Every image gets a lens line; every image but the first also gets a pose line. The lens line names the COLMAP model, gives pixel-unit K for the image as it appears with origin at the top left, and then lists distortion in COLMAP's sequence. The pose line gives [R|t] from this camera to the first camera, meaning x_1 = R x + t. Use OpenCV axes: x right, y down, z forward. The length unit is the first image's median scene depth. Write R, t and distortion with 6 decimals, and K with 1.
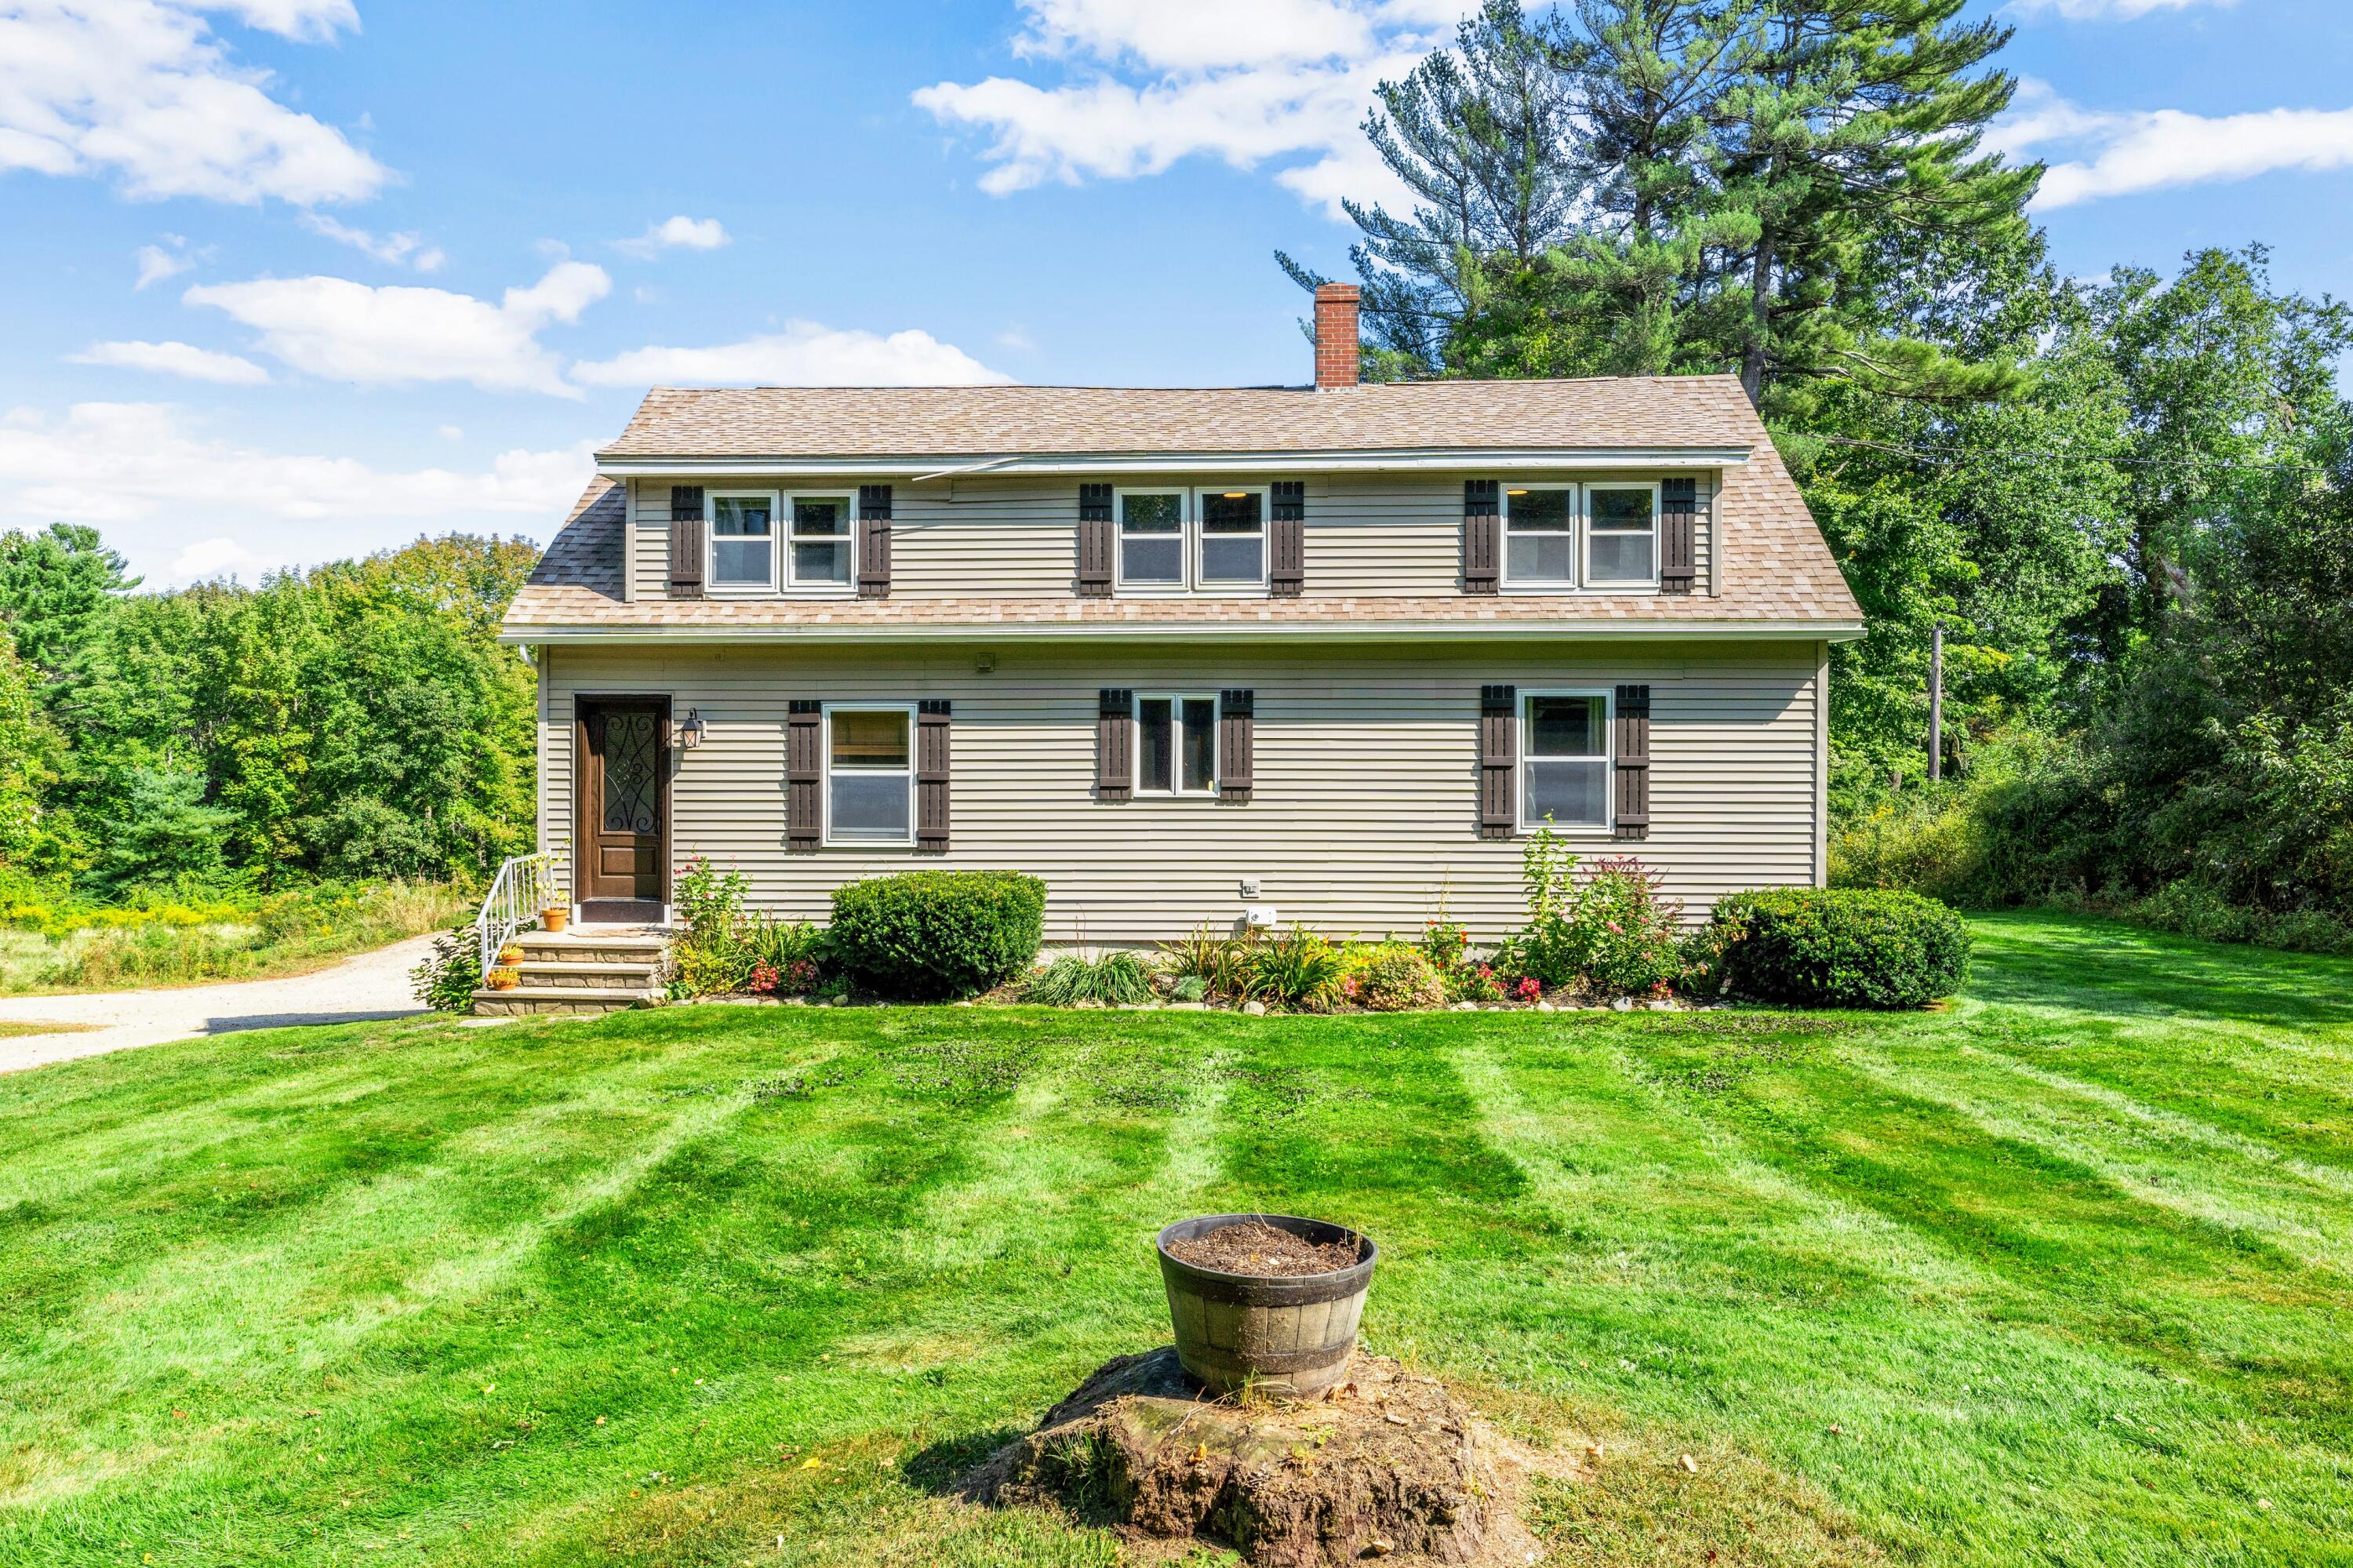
lens RADIAL K [[1451.5, 0, 1174.1], [0, 1451.5, 798.0], [0, 0, 1]] dist [-0.000737, -0.000374]
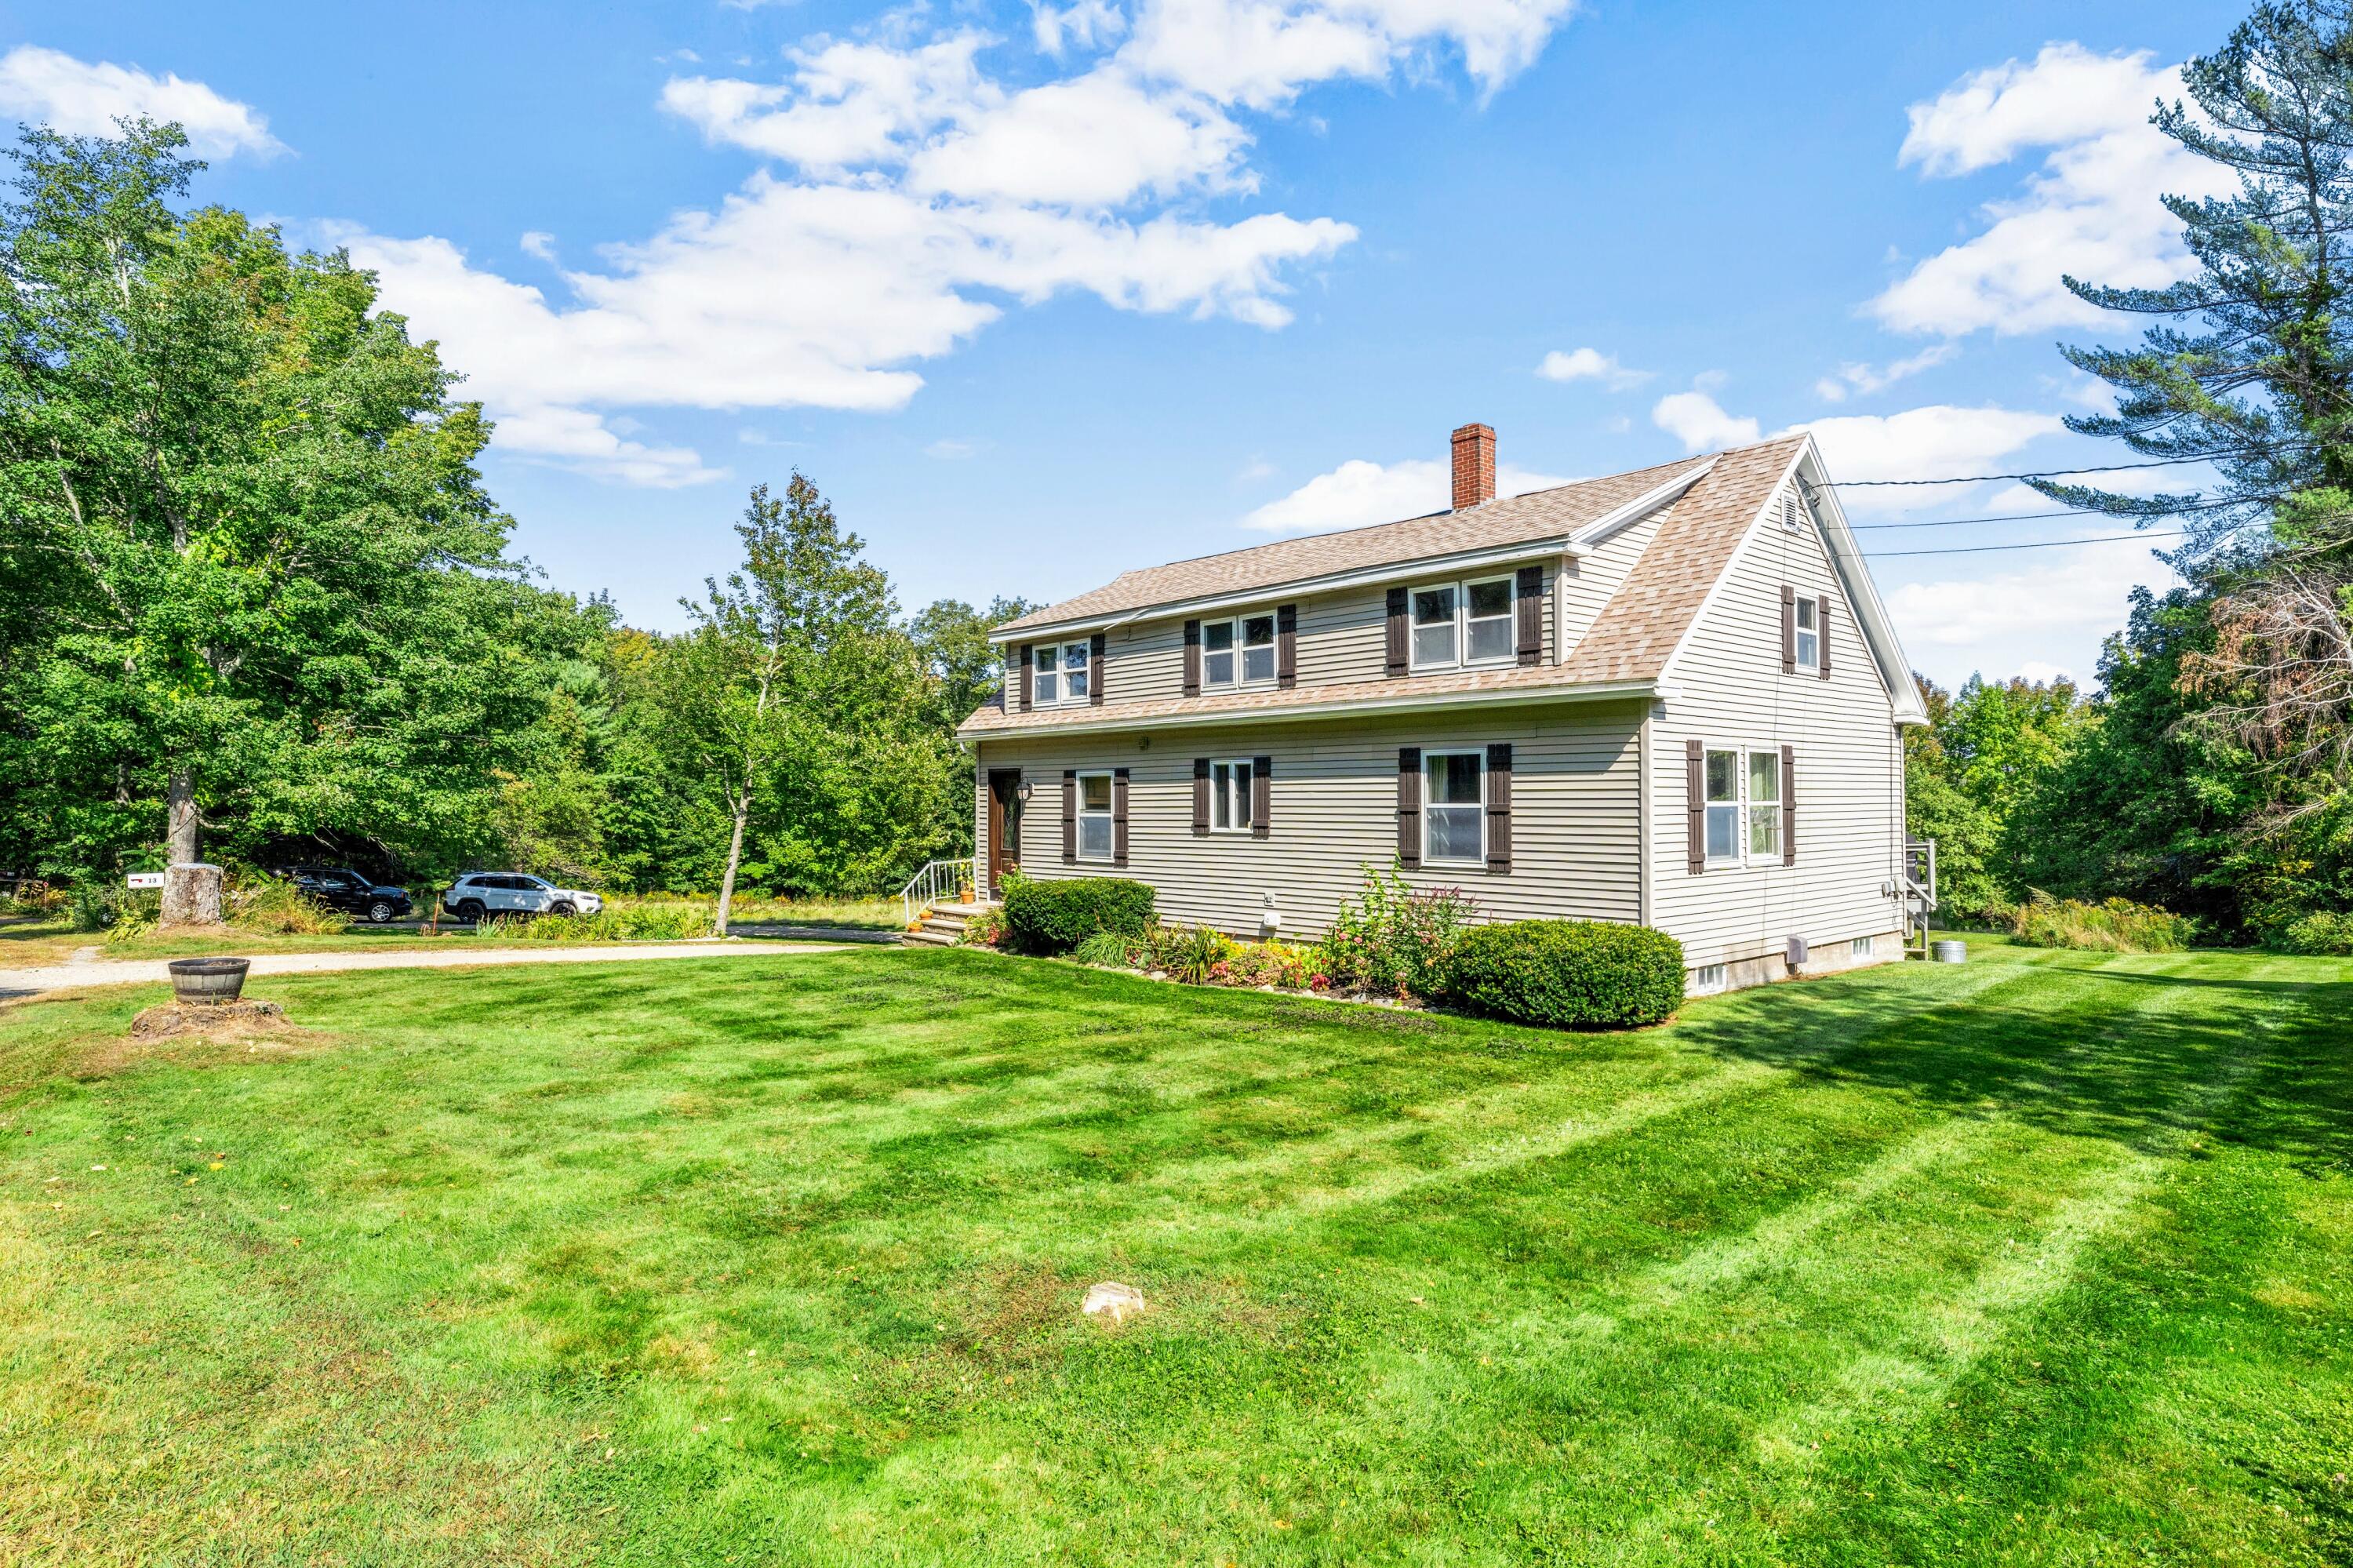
lens RADIAL K [[1301.4, 0, 1176.5], [0, 1301.4, 784.0], [0, 0, 1]] dist [-0.001061, 0.000125]
pose [[0.712859, -0.013776, -0.701172, 0.869088], [-0.006586, 0.999631, -0.026336, -0.014615], [0.701277, 0.023392, 0.712506, 0.049078]]
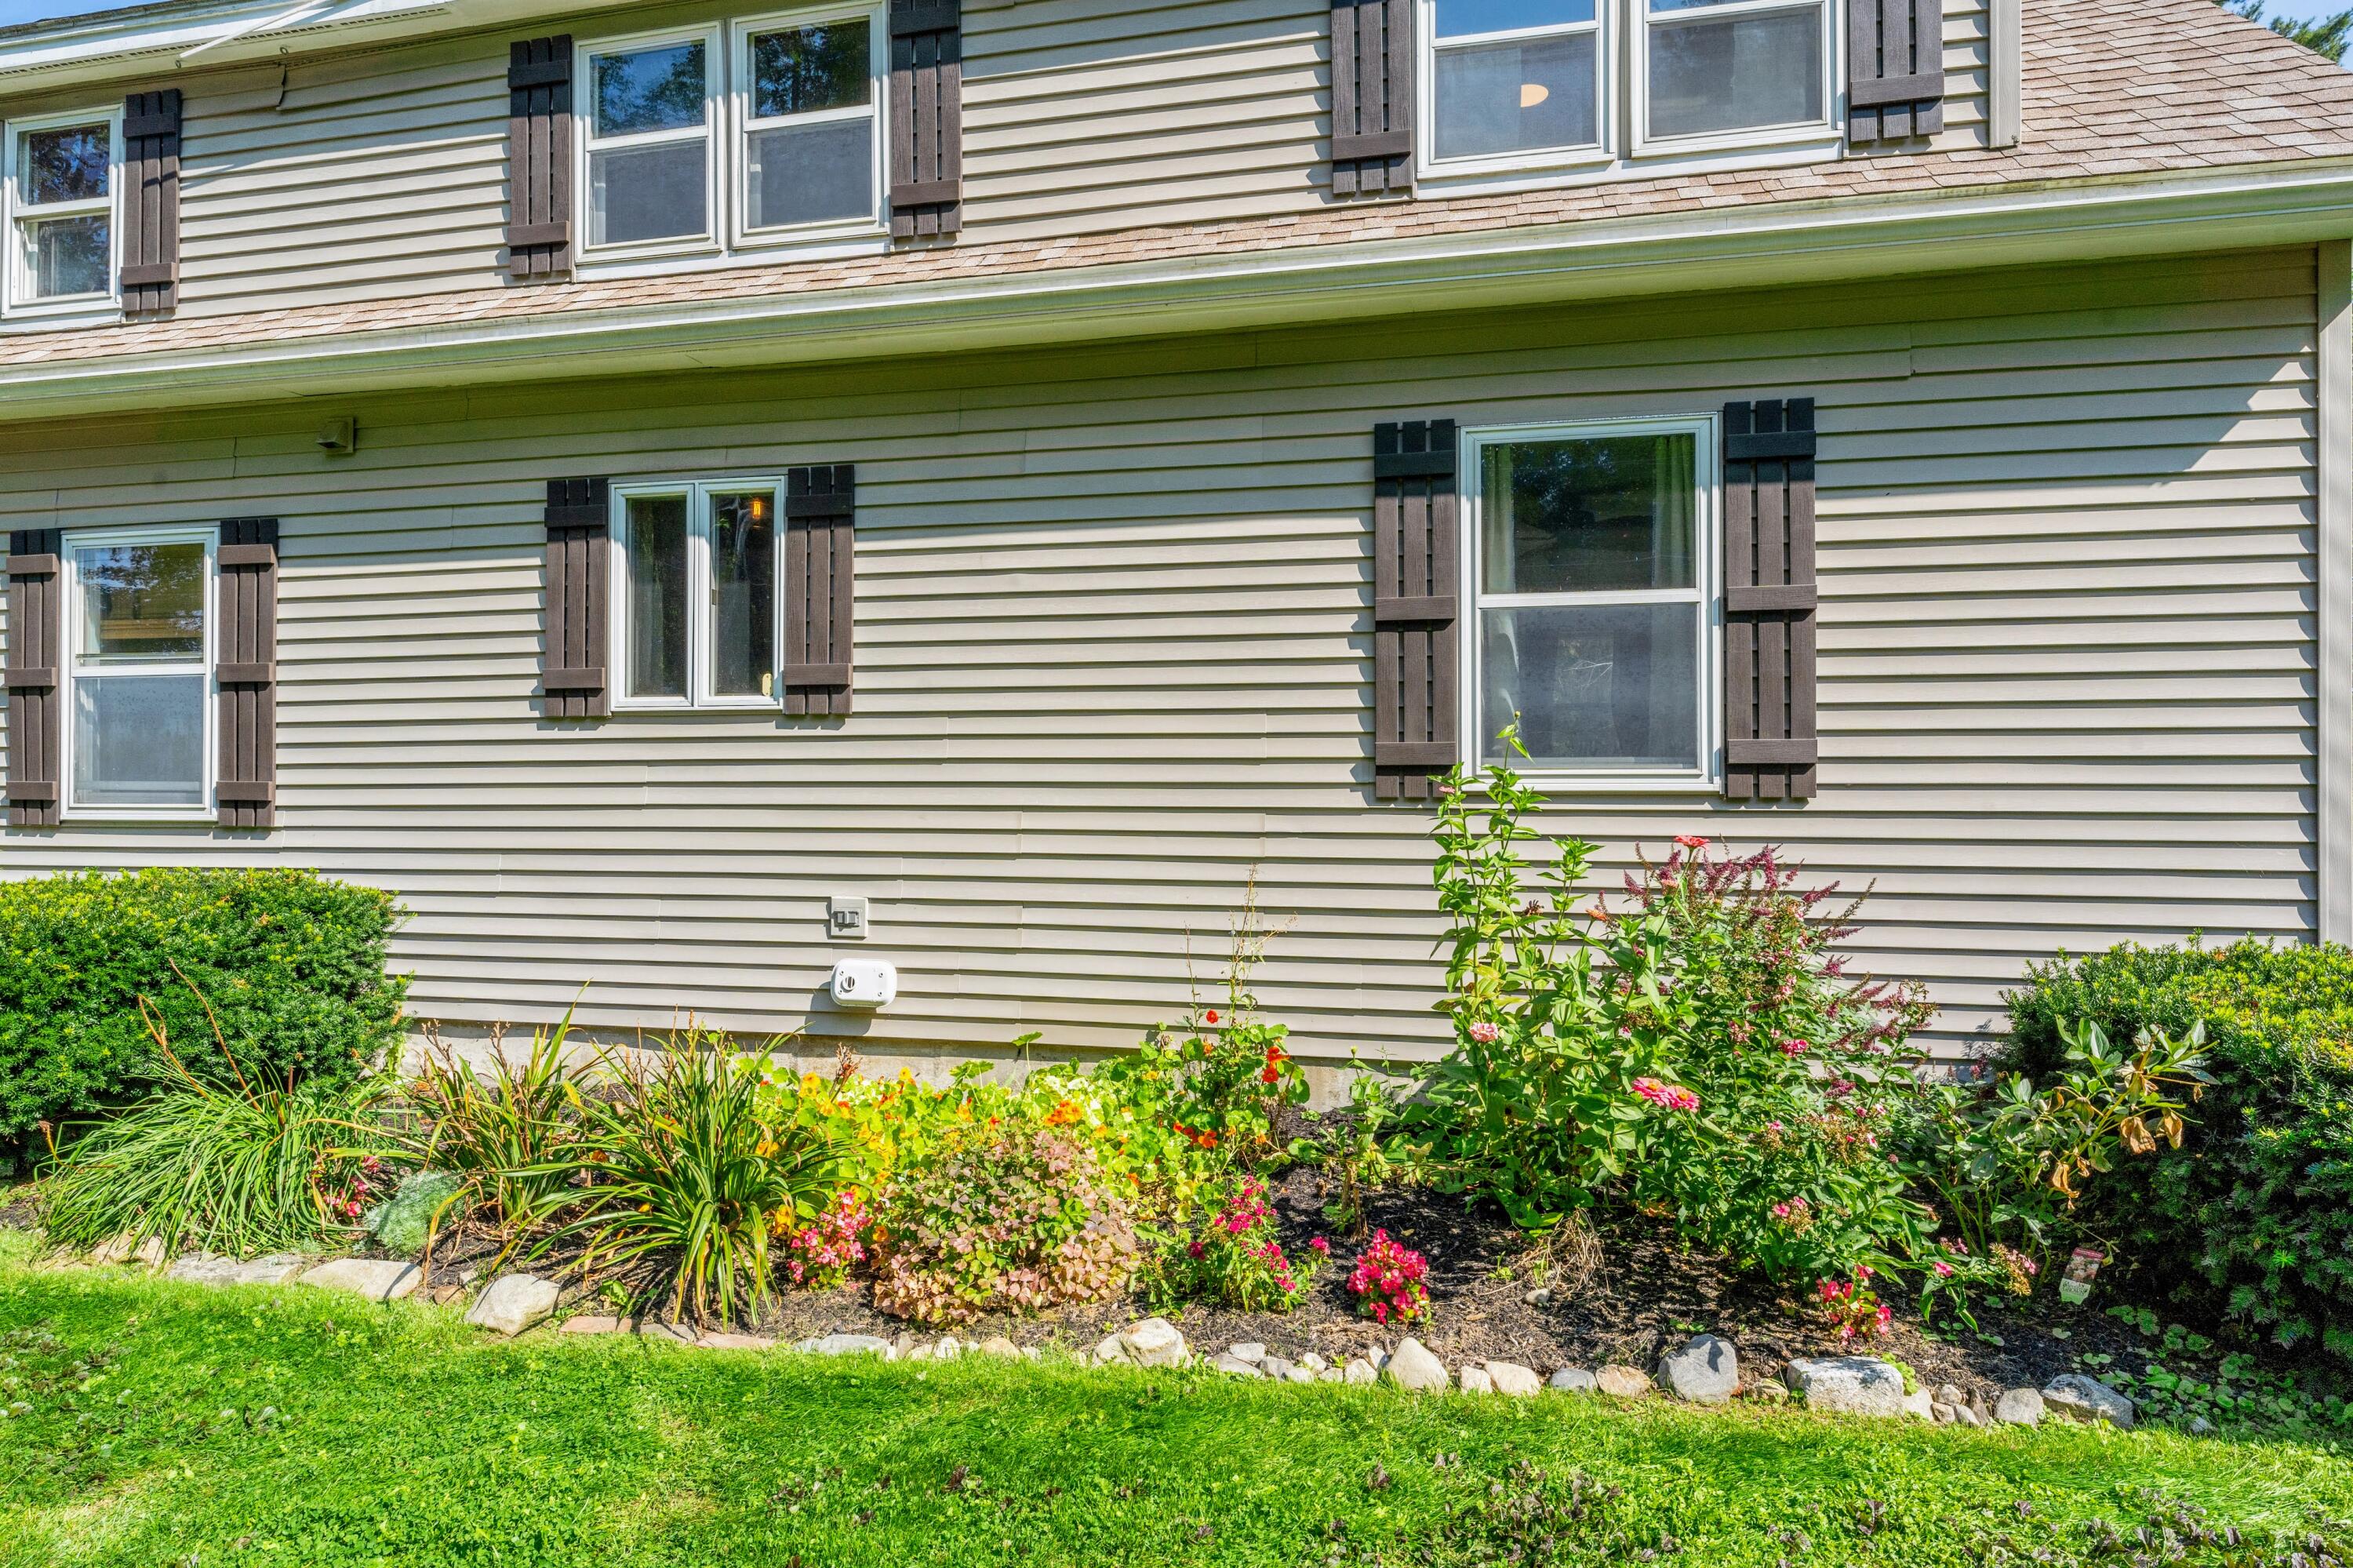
lens RADIAL K [[1301.4, 0, 1176.5], [0, 1301.4, 784.0], [0, 0, 1]] dist [-0.001061, 0.000125]
pose [[0.987177, -0.000947, -0.159629, 0.214547], [-0.002165, 0.999811, -0.019317, 0.029885], [0.159617, 0.019414, 0.986988, 0.632399]]
